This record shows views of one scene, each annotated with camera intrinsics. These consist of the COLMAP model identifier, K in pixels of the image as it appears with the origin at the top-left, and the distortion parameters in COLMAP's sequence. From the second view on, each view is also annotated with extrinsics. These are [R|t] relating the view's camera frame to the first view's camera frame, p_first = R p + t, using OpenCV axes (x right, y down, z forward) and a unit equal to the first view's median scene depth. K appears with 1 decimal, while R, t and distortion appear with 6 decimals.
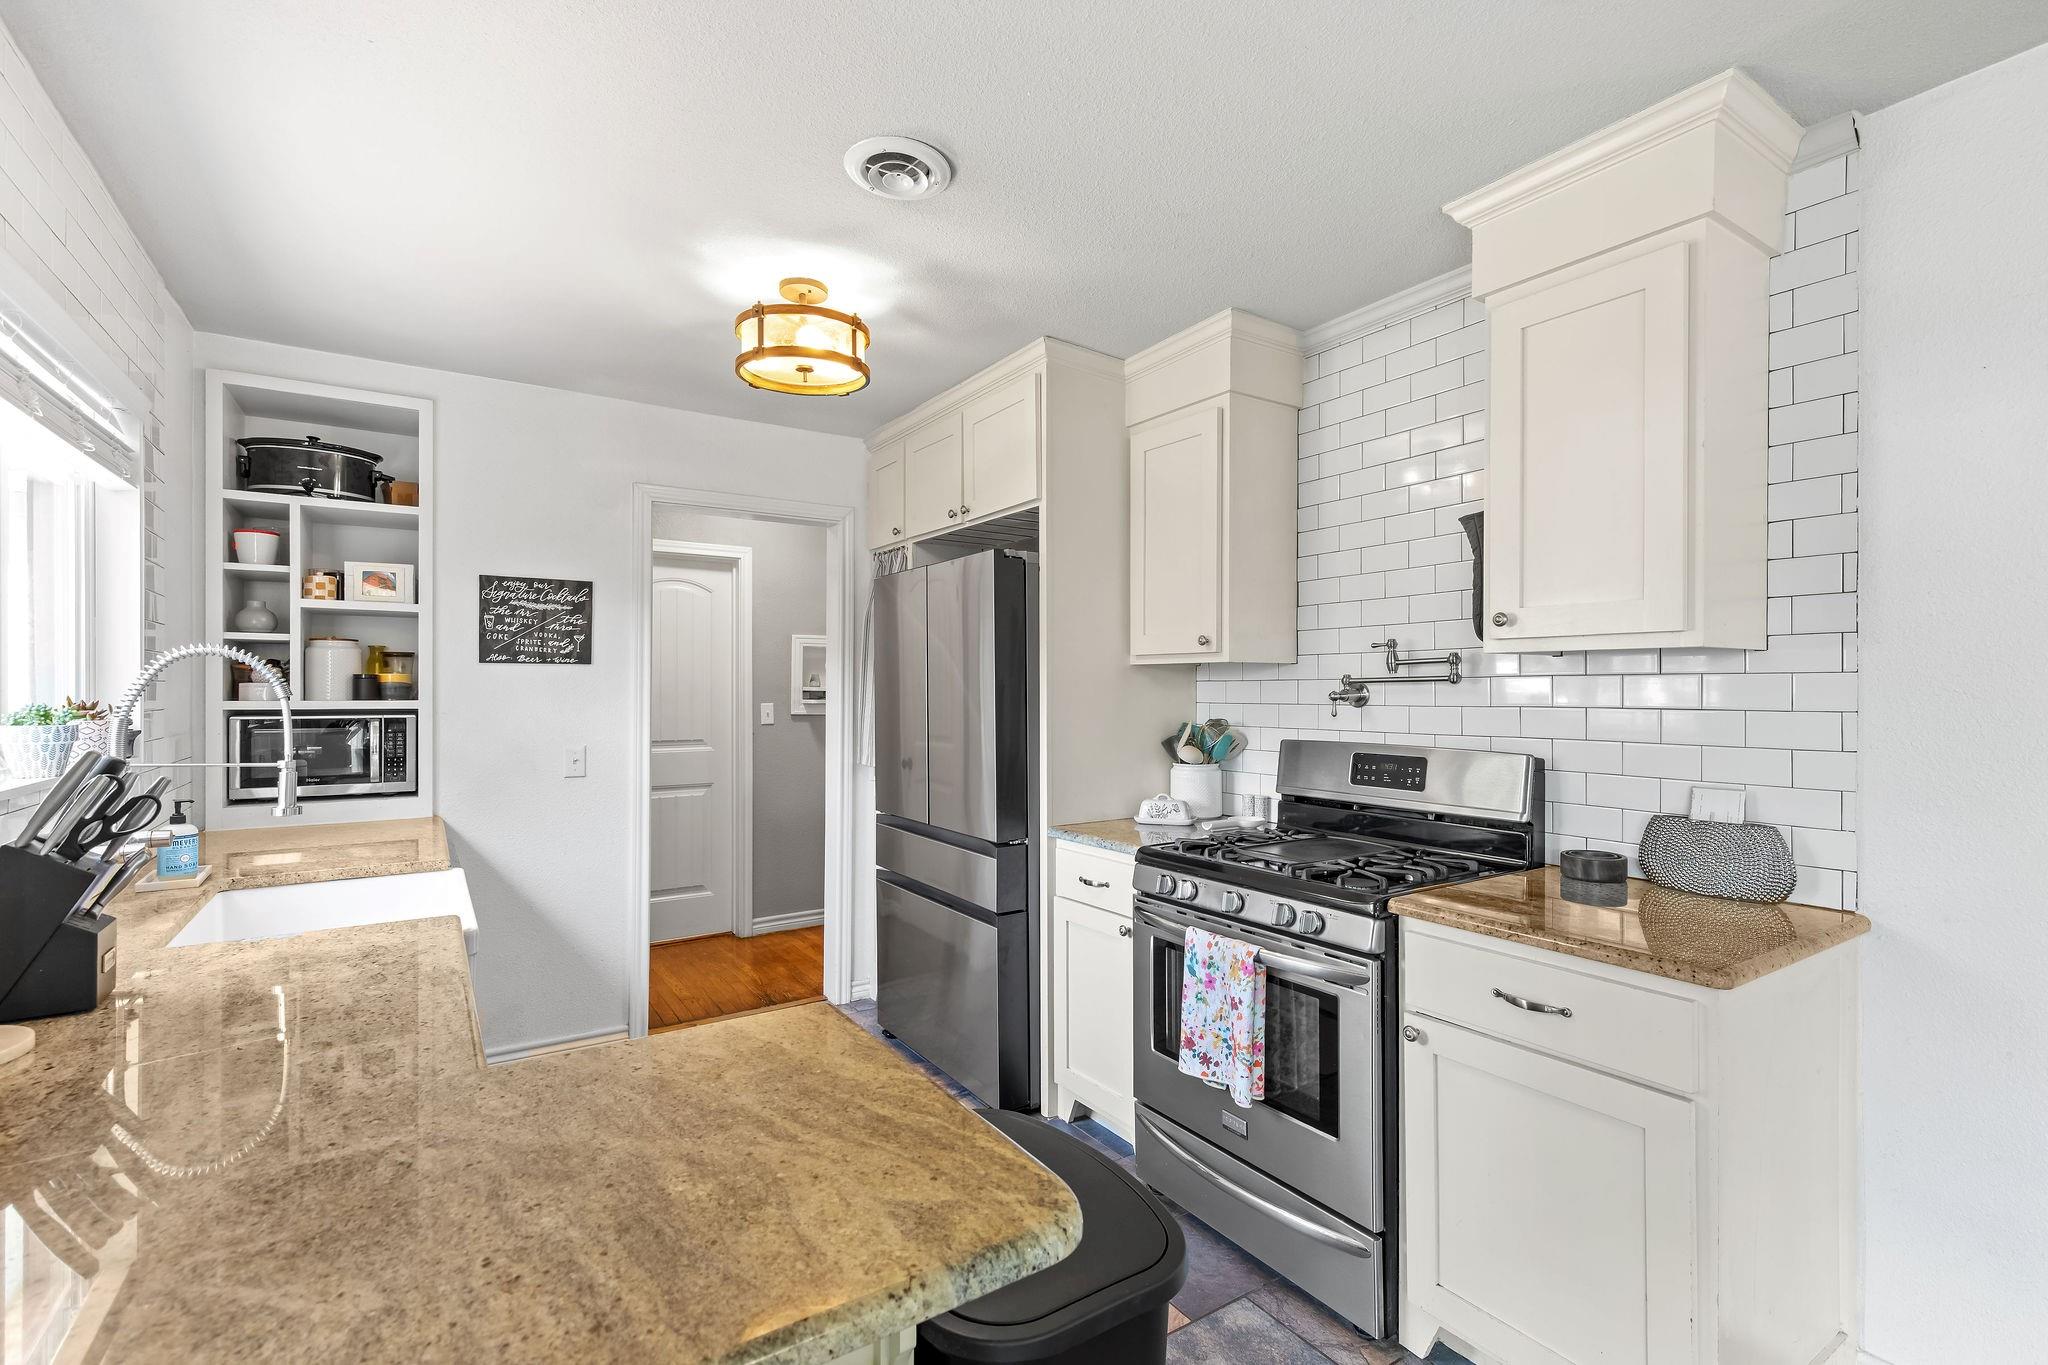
lens RADIAL K [[945.1, 0, 1026.1], [0, 945.1, 692.1], [0, 0, 1]] dist [-0.000389, -0.000260]
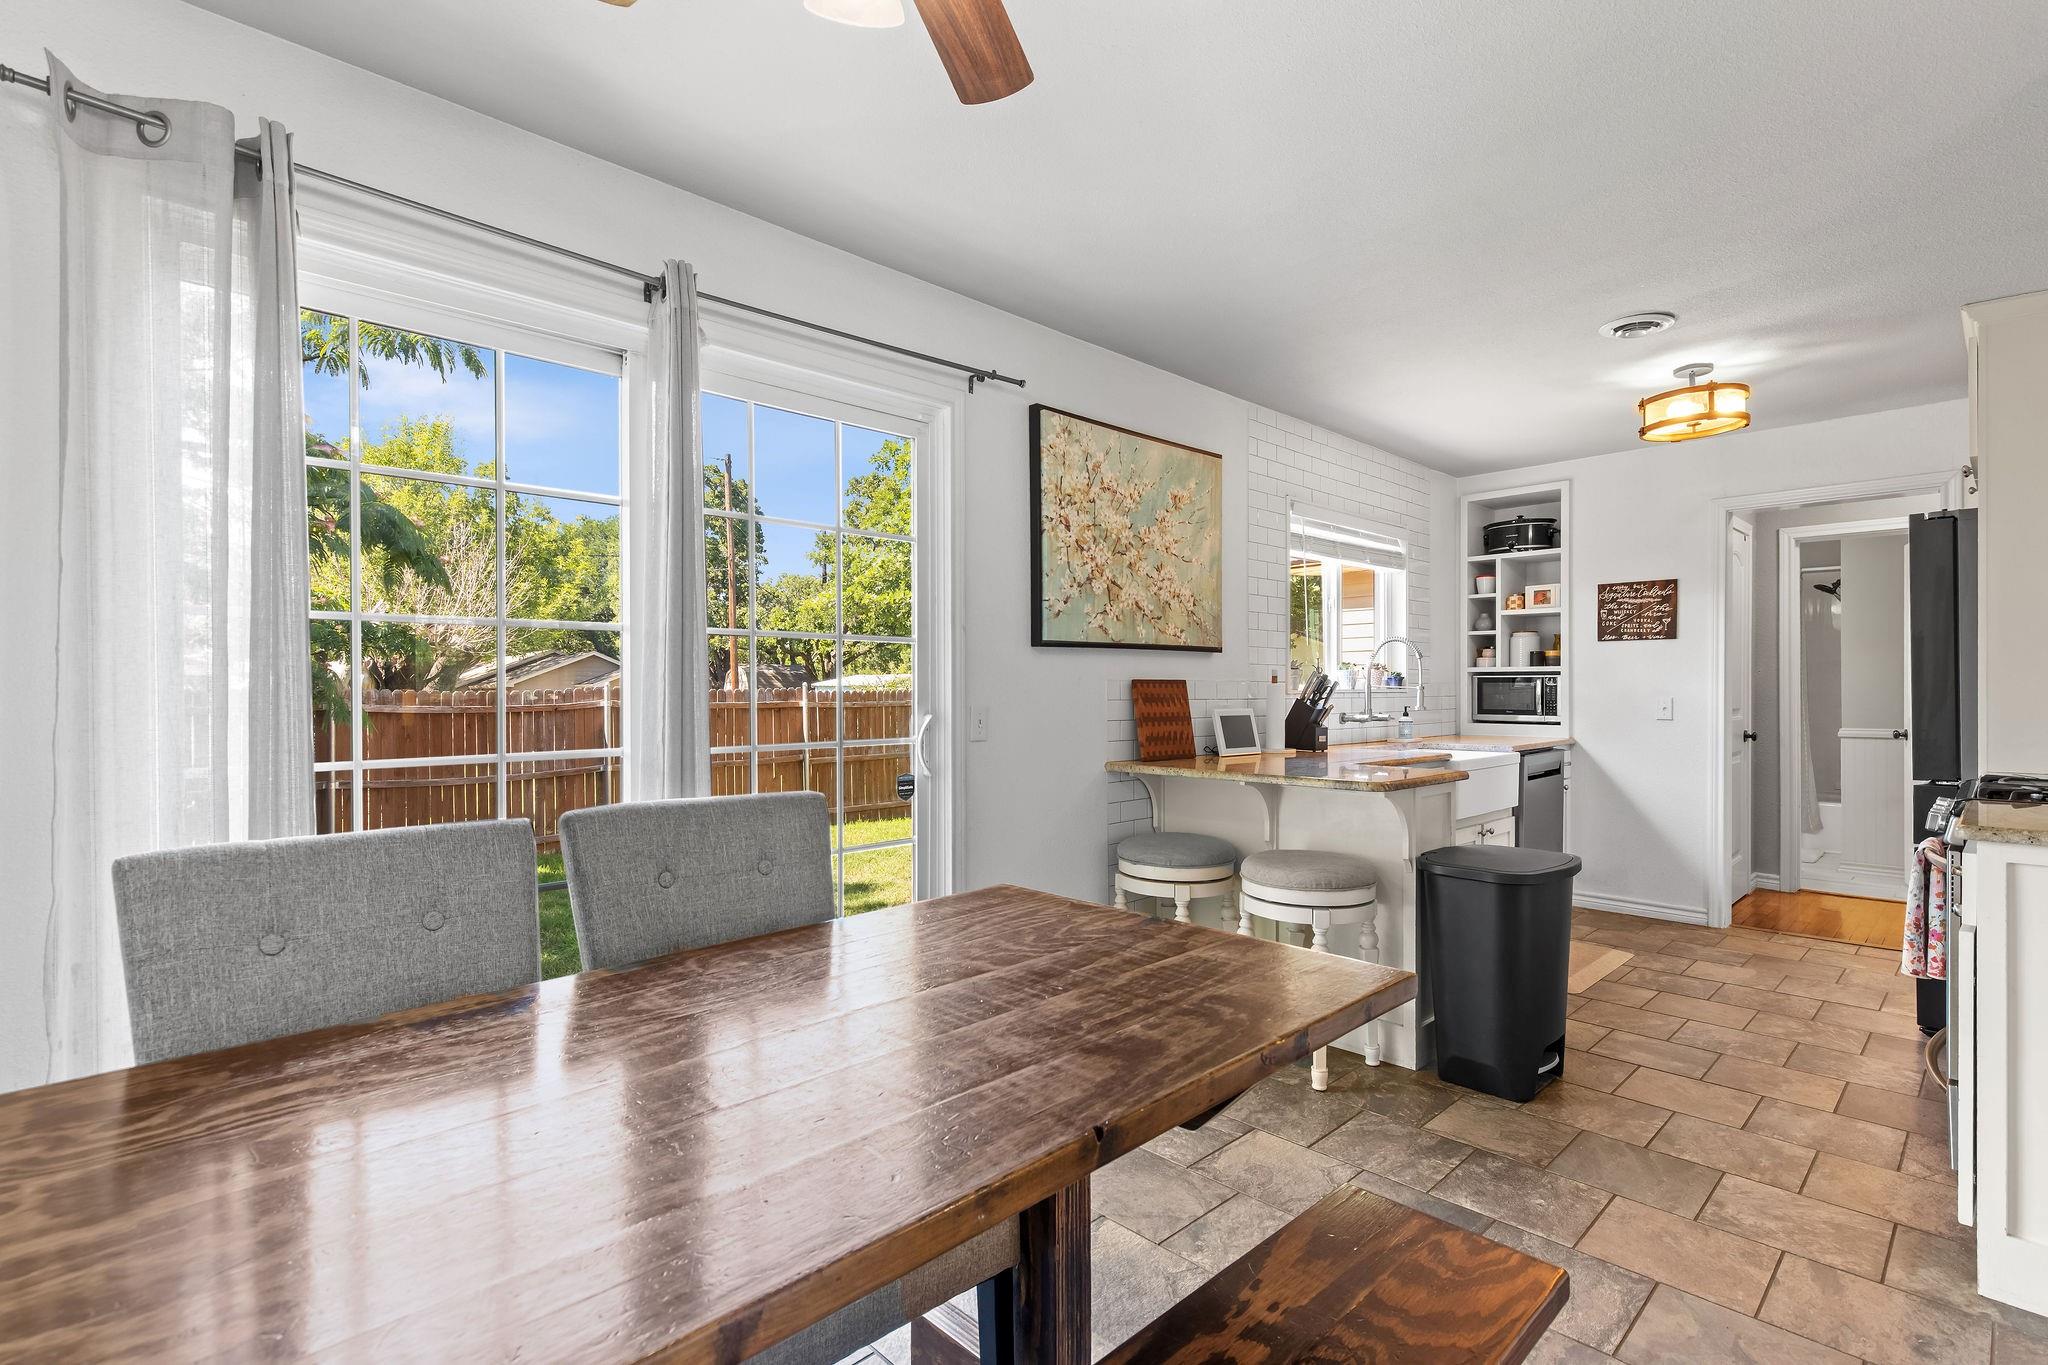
lens RADIAL K [[945.1, 0, 1026.1], [0, 945.1, 692.1], [0, 0, 1]] dist [-0.000389, -0.000260]
pose [[0.157535, 0.004709, -0.987502, 0.827216], [-0.002923, 0.999986, 0.004302, 0.049626], [0.987509, 0.002209, 0.157546, -0.171958]]
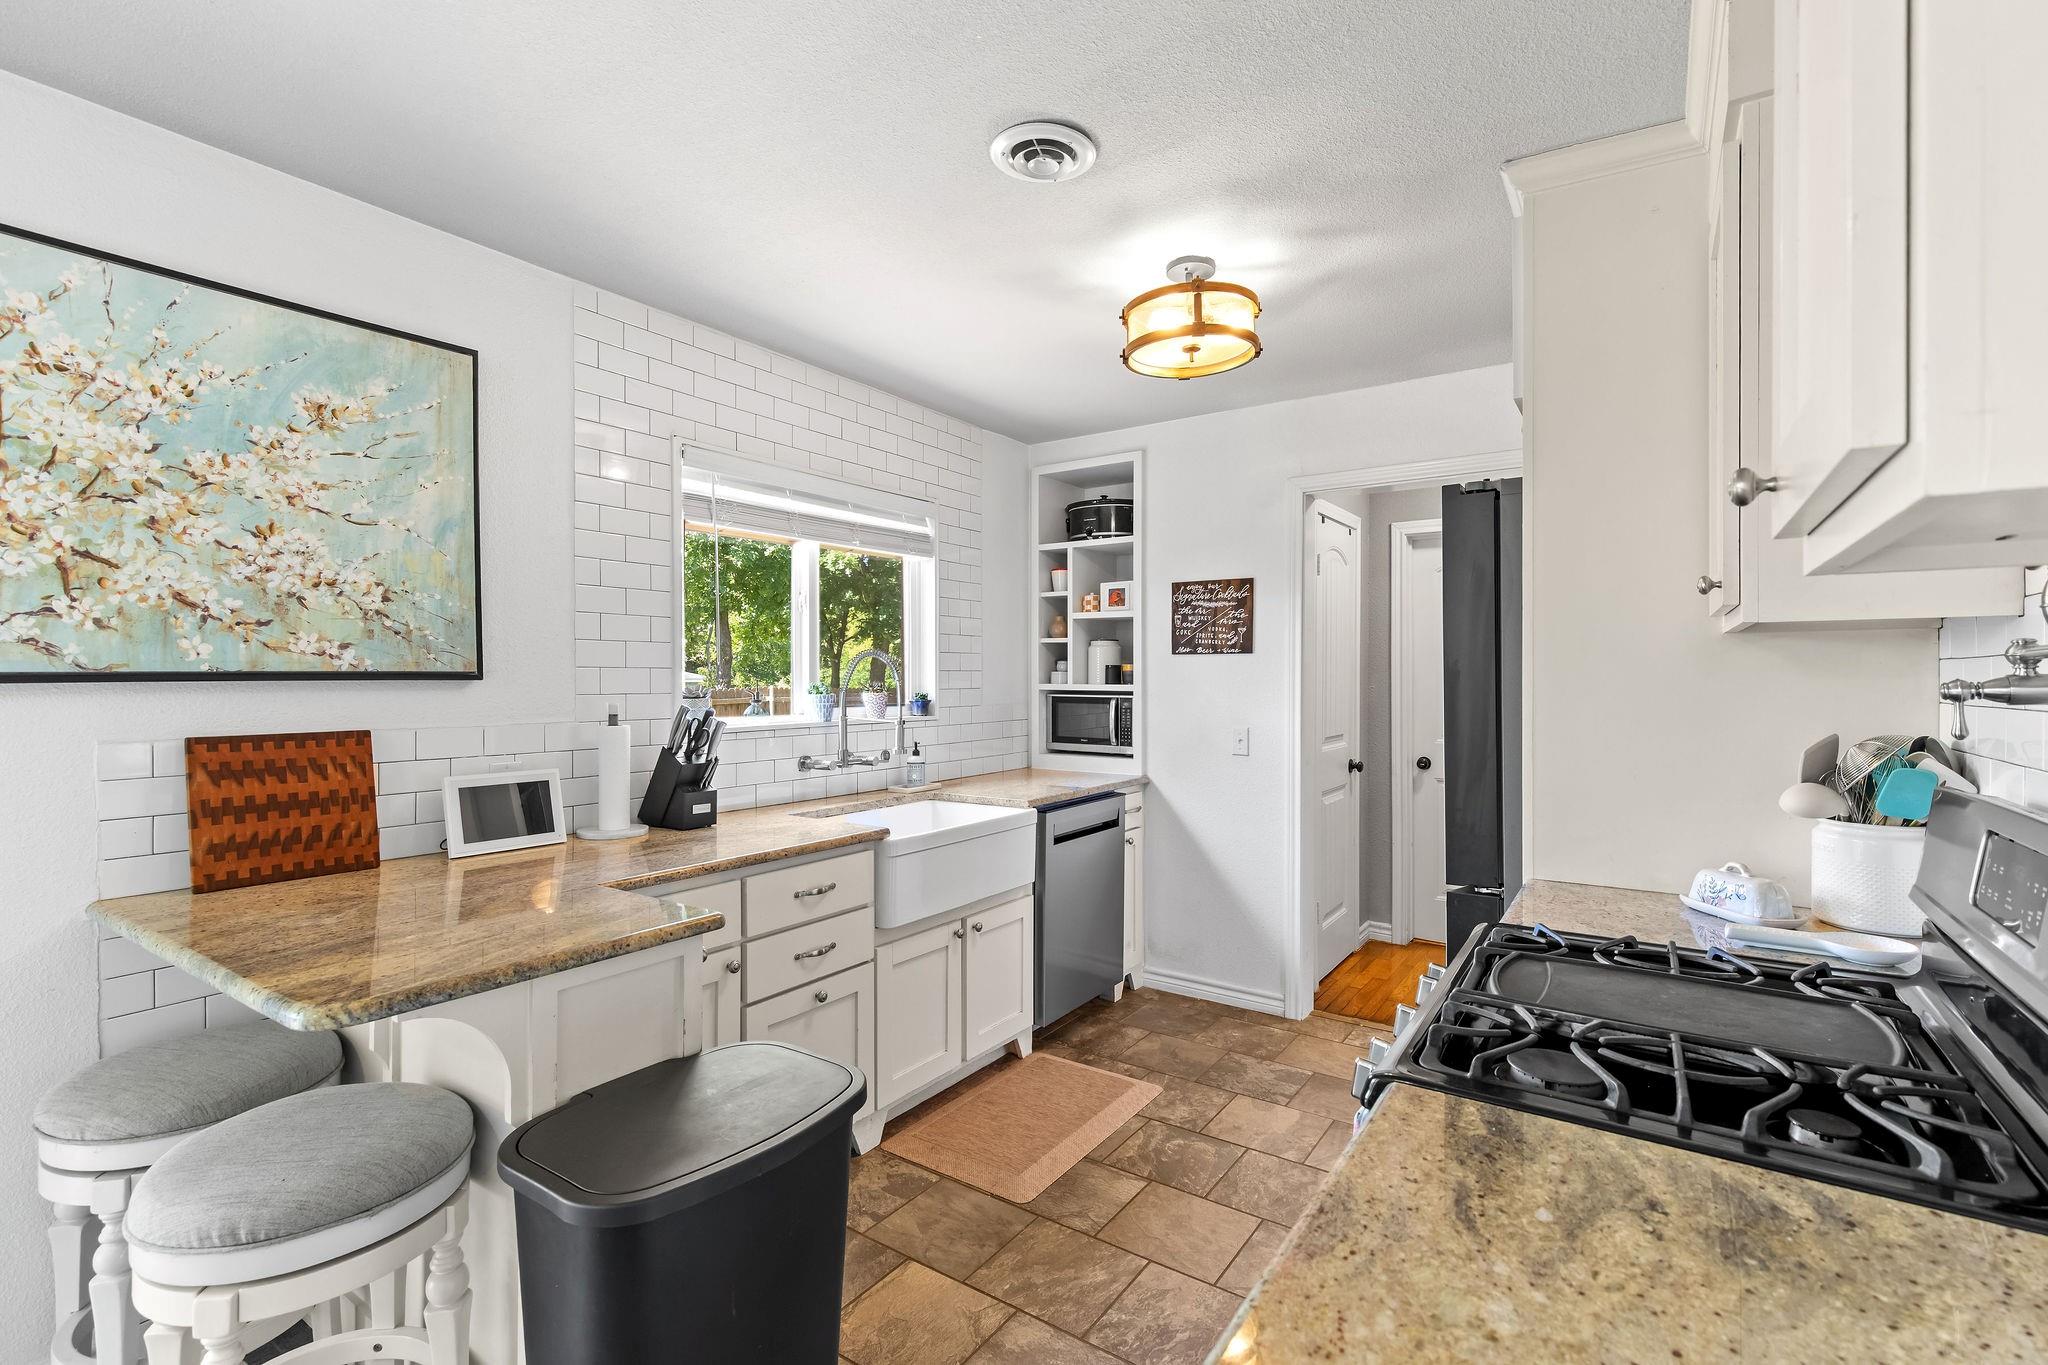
lens RADIAL K [[929.3, 0, 1024.0], [0, 929.3, 682.5], [0, 0, 1]] dist [0.001275, -0.000099]
pose [[0.362315, 0.006267, -0.932034, 0.490353], [-0.004517, 0.999977, 0.004968, 0.000050], [0.932045, 0.002410, 0.362336, 0.398074]]
